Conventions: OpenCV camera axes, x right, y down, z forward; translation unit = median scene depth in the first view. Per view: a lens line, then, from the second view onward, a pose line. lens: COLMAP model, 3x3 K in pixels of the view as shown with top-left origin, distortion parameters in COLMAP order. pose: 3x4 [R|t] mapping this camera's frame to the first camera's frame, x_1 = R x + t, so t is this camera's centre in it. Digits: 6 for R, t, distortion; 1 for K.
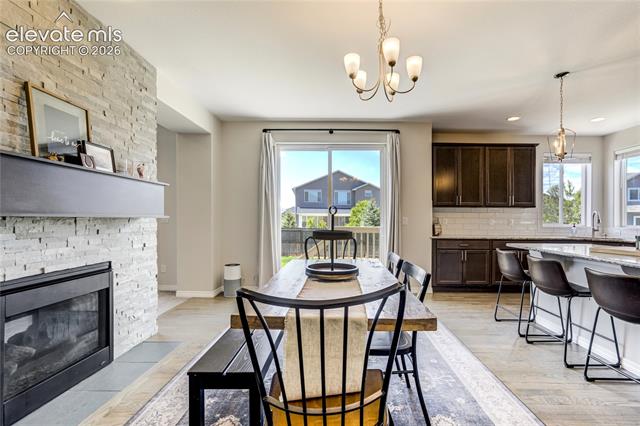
lens RADIAL K [[297.8, 0, 334.5], [0, 297.8, 224.8], [0, 0, 1]] dist [-0.042847, 0.014142]
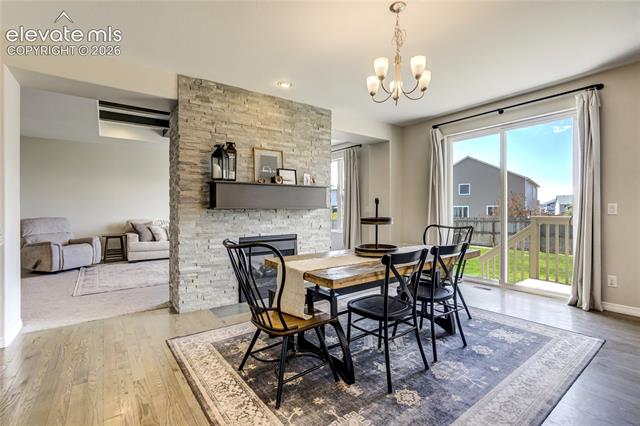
lens RADIAL K [[297.8, 0, 320.1], [0, 297.8, 205.8], [0, 0, 1]] dist [-0.042847, 0.014142]
pose [[0.602827, -0.019454, -0.797635, 0.373432], [-0.005888, 0.999567, -0.028829, 0.003383], [0.797850, 0.022076, 0.602452, 0.022530]]
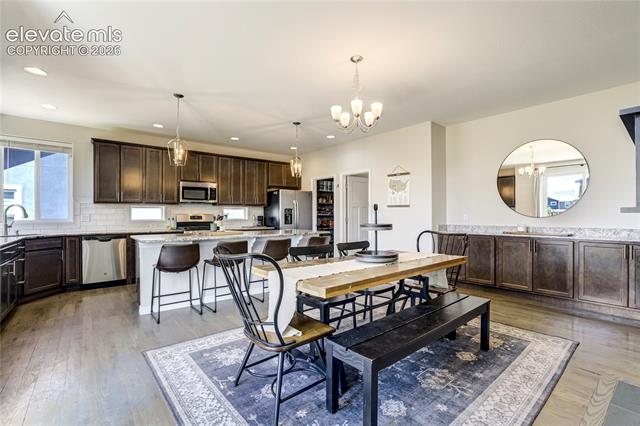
lens RADIAL K [[297.8, 0, 316.7], [0, 297.8, 211.3], [0, 0, 1]] dist [-0.042847, 0.014142]
pose [[-0.632175, 0.002801, 0.774821, -0.365300], [0.014487, 0.999861, 0.008205, -0.020866], [-0.774690, 0.016412, -0.632128, 0.872894]]
